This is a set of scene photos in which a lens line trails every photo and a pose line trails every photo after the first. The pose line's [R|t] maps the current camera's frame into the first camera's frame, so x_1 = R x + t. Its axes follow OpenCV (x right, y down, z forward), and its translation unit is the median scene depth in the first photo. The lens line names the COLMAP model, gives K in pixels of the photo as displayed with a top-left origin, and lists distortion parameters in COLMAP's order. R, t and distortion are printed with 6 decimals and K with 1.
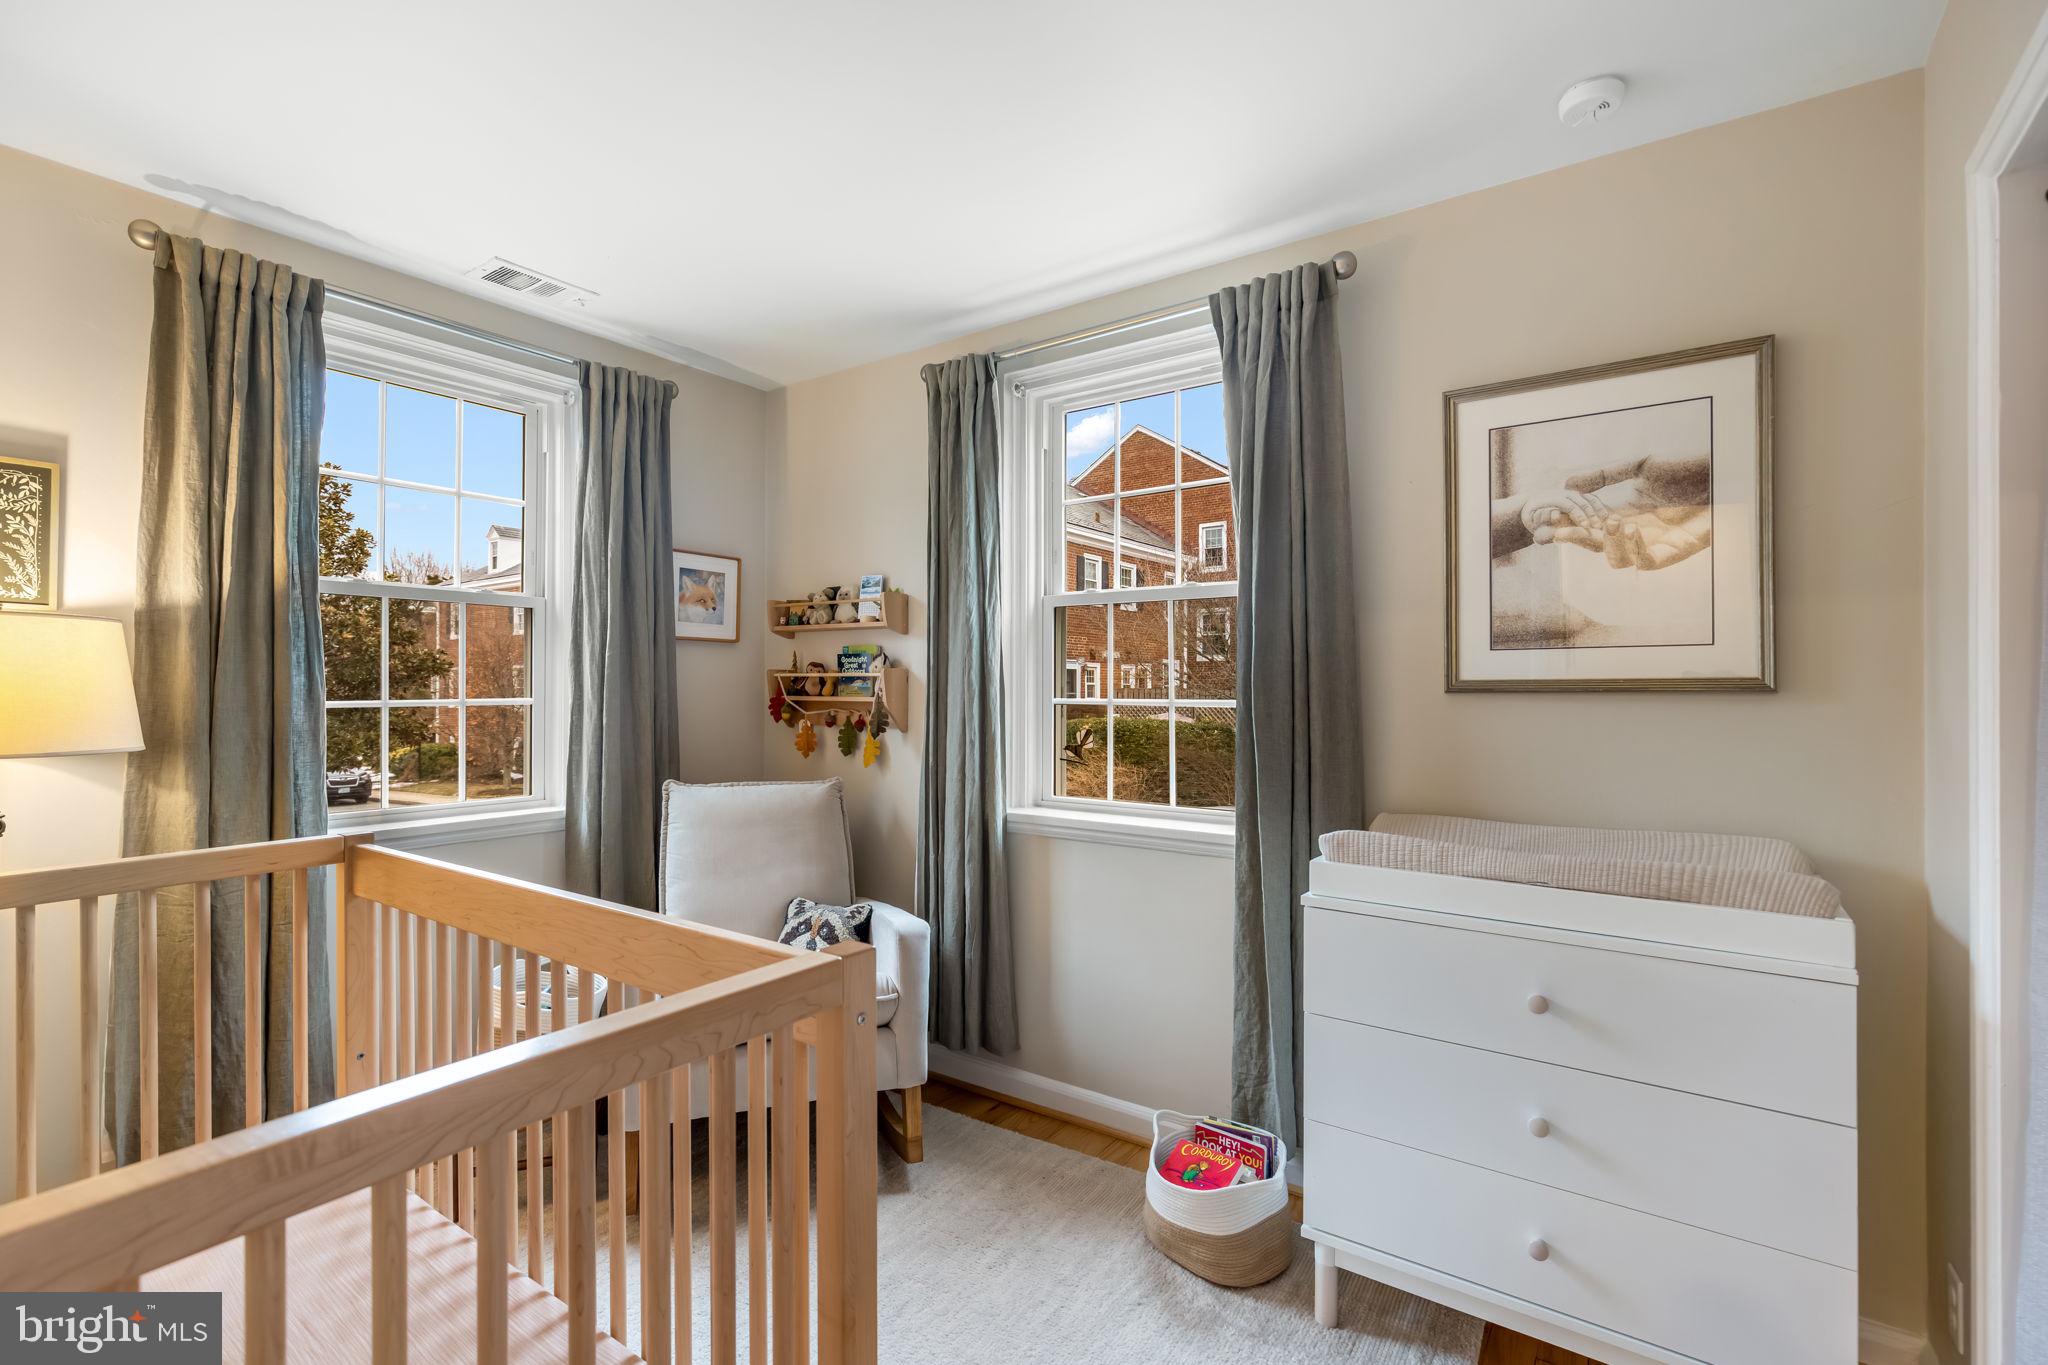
lens RADIAL K [[940.2, 0, 1024.0], [0, 940.2, 682.5], [0, 0, 1]] dist [-0.000092, -0.000087]
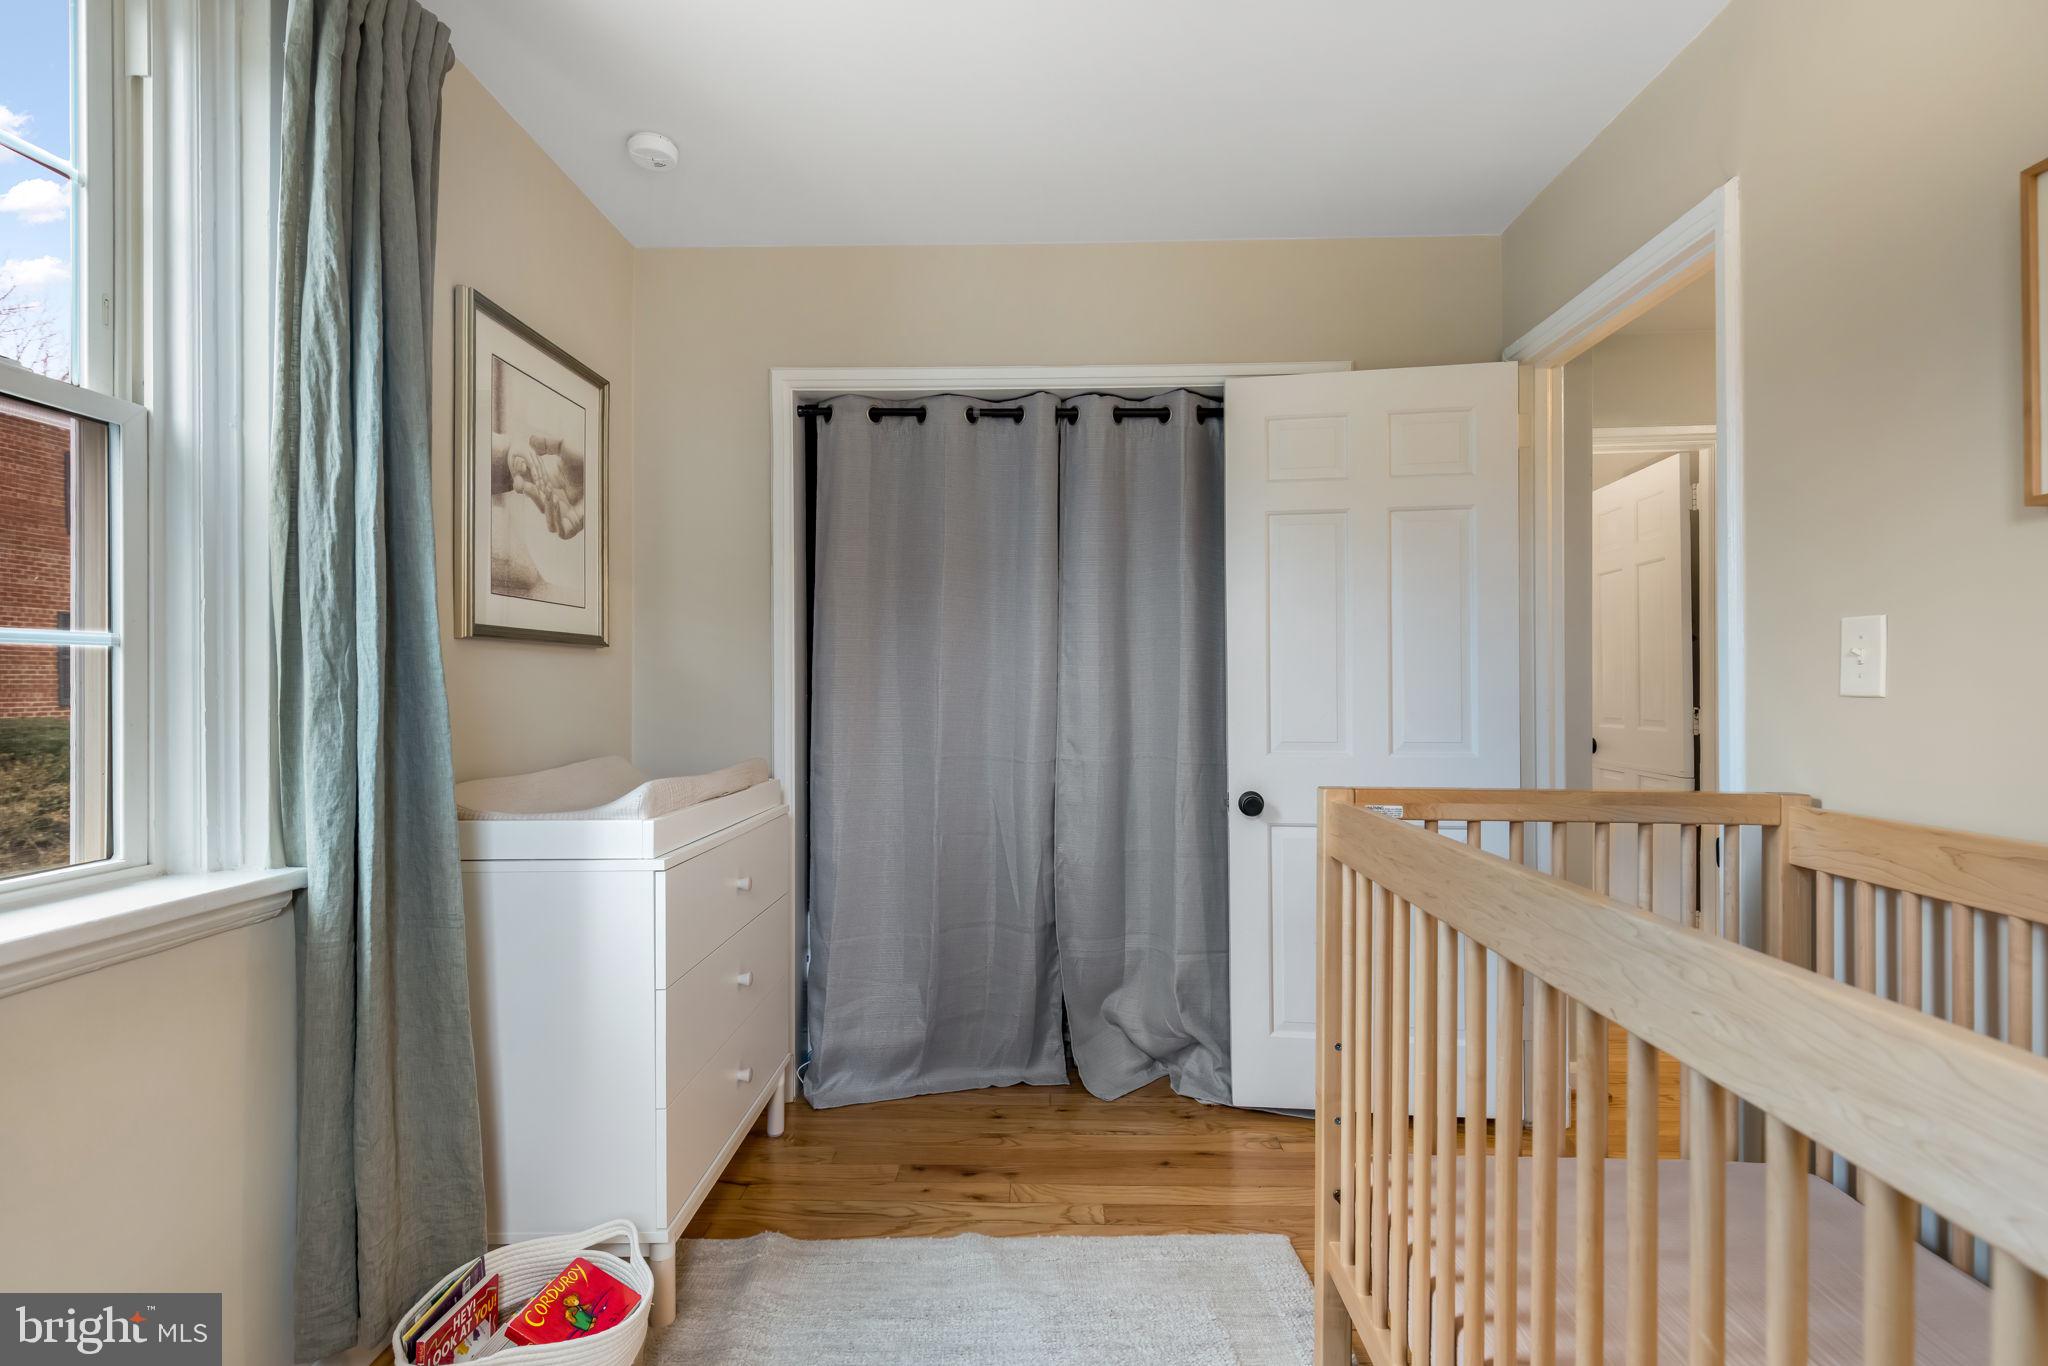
lens RADIAL K [[940.2, 0, 1025.5], [0, 940.2, 683.8], [0, 0, 1]] dist [-0.000092, -0.000087]
pose [[-0.563477, 0.000648, 0.826131, -0.580037], [-0.004087, 0.999985, -0.003572, 0.057384], [-0.826121, -0.005389, -0.563466, 1.126790]]
